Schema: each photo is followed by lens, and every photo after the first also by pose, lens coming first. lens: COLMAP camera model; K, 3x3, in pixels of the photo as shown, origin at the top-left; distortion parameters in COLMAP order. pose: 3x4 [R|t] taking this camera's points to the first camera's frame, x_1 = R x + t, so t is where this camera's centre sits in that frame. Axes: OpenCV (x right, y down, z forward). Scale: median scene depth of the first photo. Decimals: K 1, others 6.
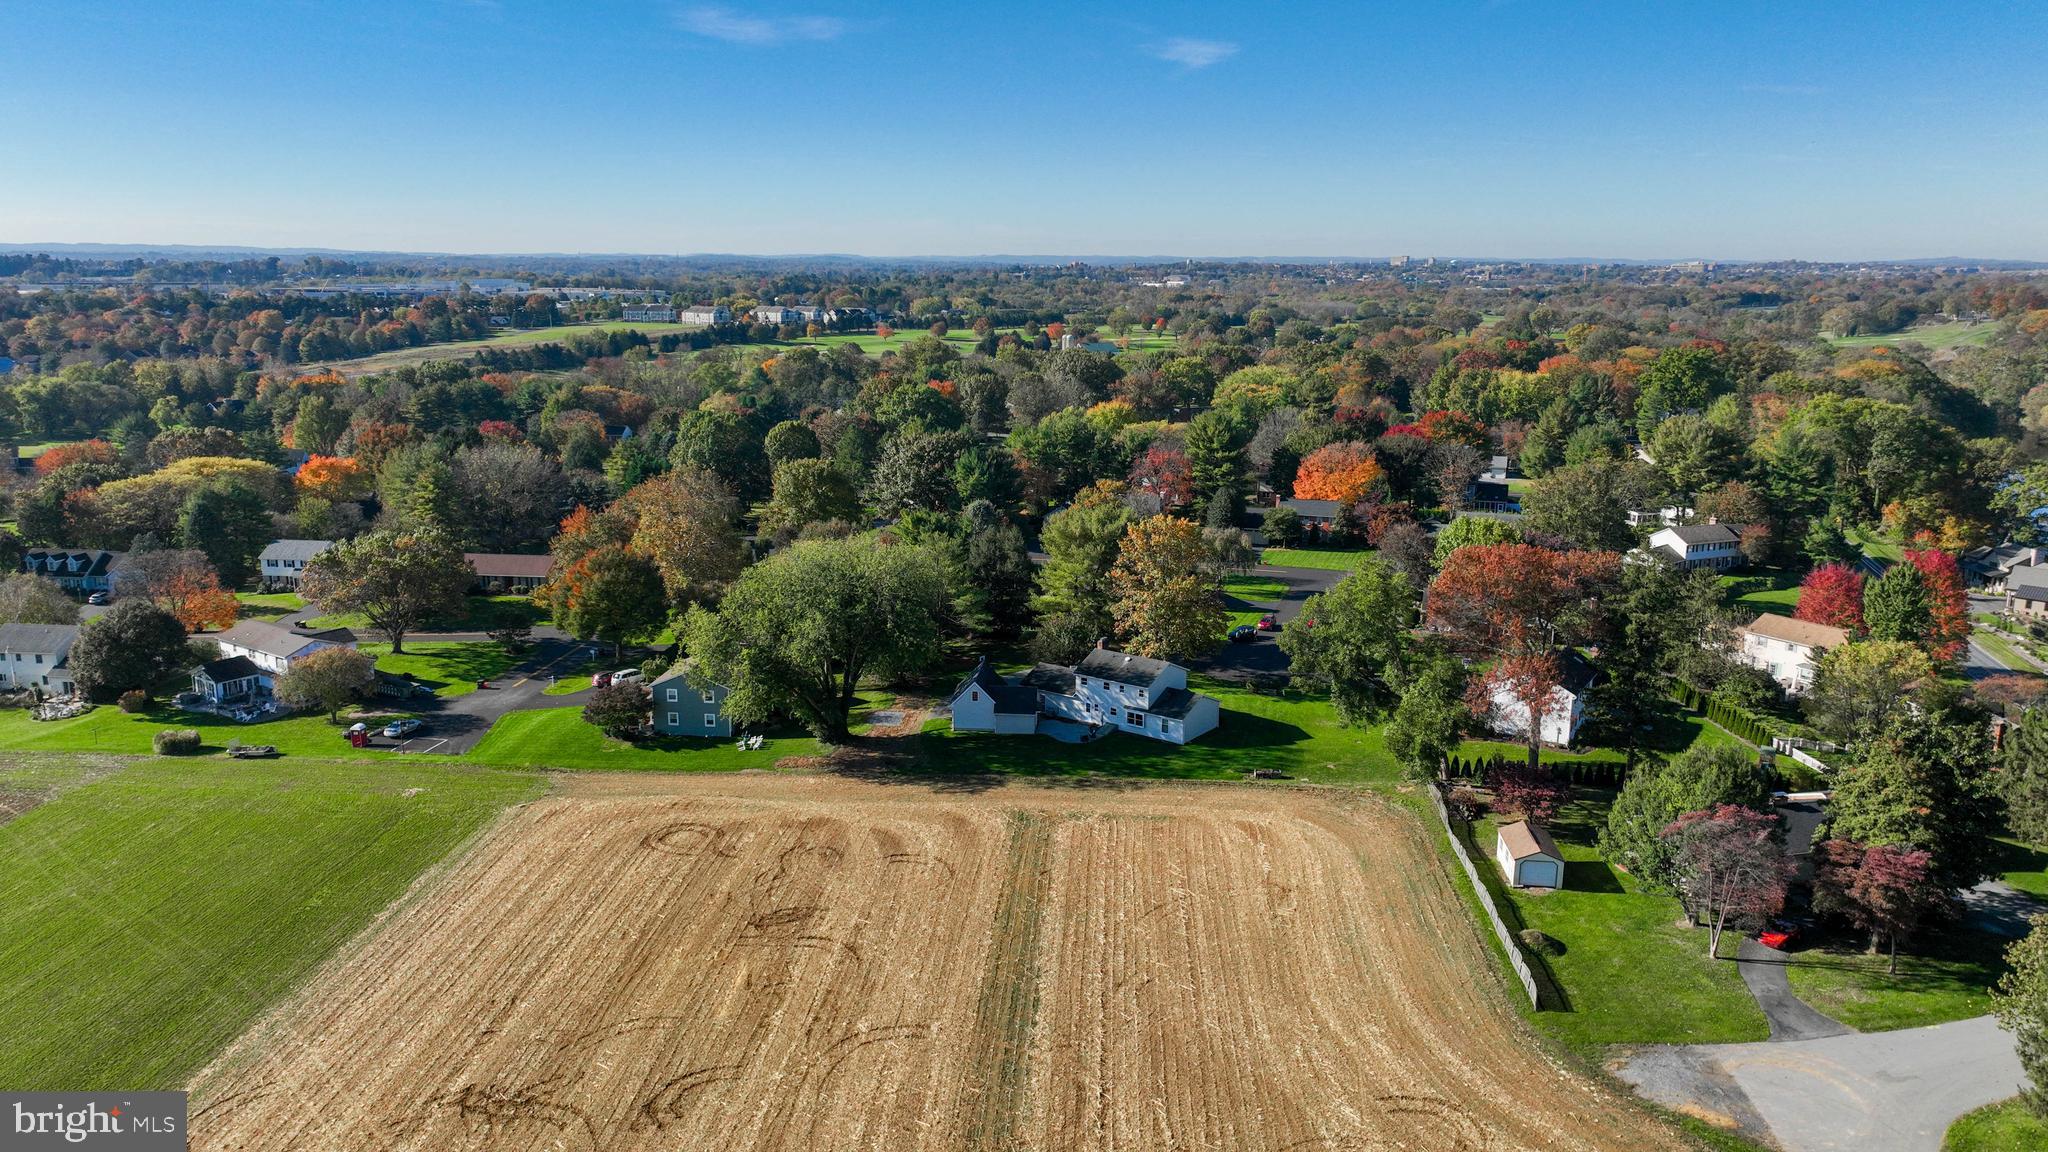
lens RADIAL K [[1444.6, 0, 1028.0], [0, 1444.6, 582.6], [0, 0, 1]] dist [-0.002039, 0.016929]
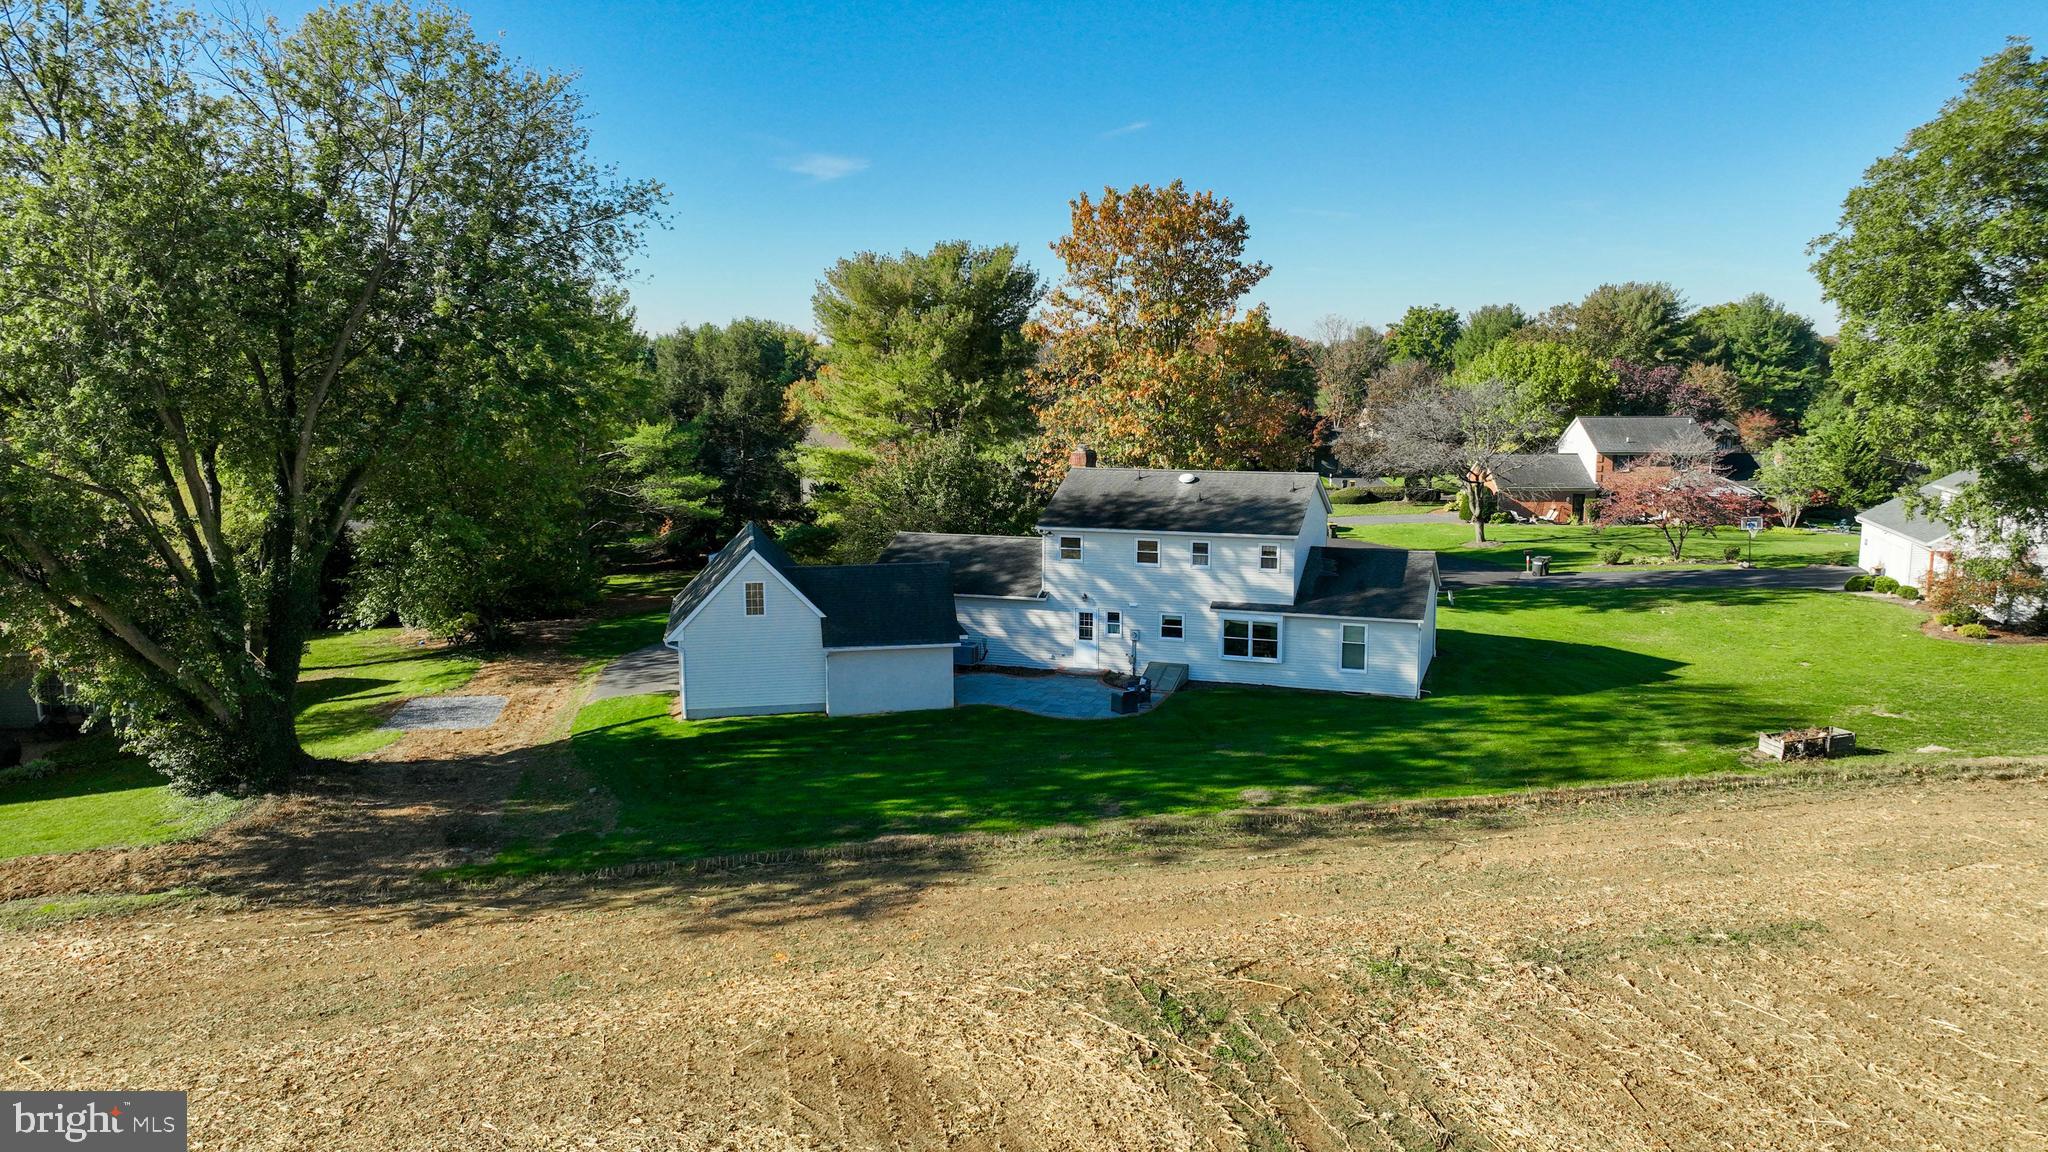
lens RADIAL K [[1444.6, 0, 1028.2], [0, 1444.6, 576.7], [0, 0, 1]] dist [-0.002039, 0.016929]
pose [[0.959544, -0.048331, 0.277380, -0.065863], [0.067849, 0.995817, -0.061201, 0.096835], [-0.273262, 0.077545, 0.958809, 0.692350]]
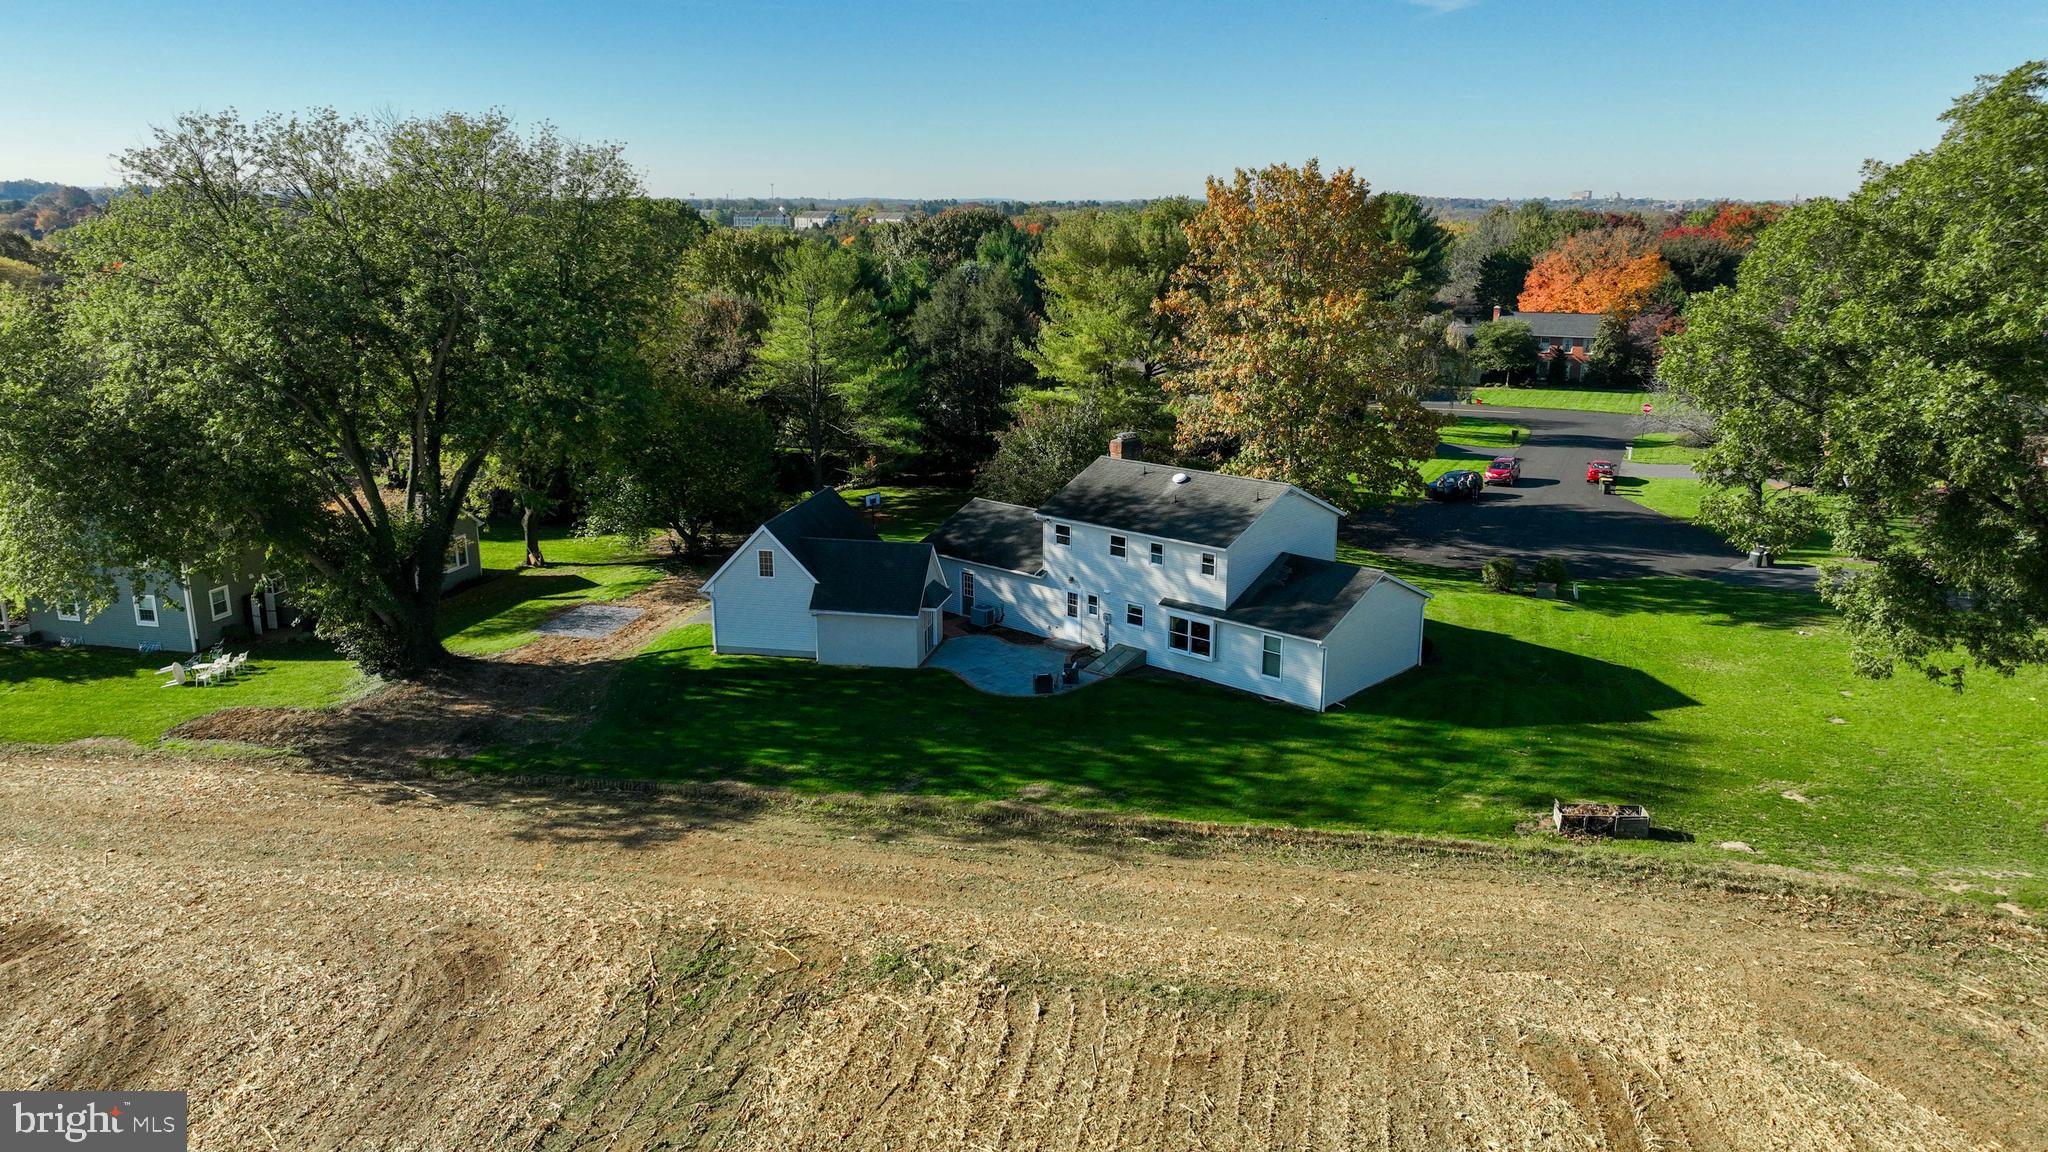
lens RADIAL K [[1444.6, 0, 1024.7], [0, 1444.6, 574.7], [0, 0, 1]] dist [-0.002039, 0.016929]
pose [[0.994152, 0.024712, -0.105127, 0.070345], [-0.021529, 0.999278, 0.031306, 0.068494], [0.105824, -0.028859, 0.993966, 0.632766]]
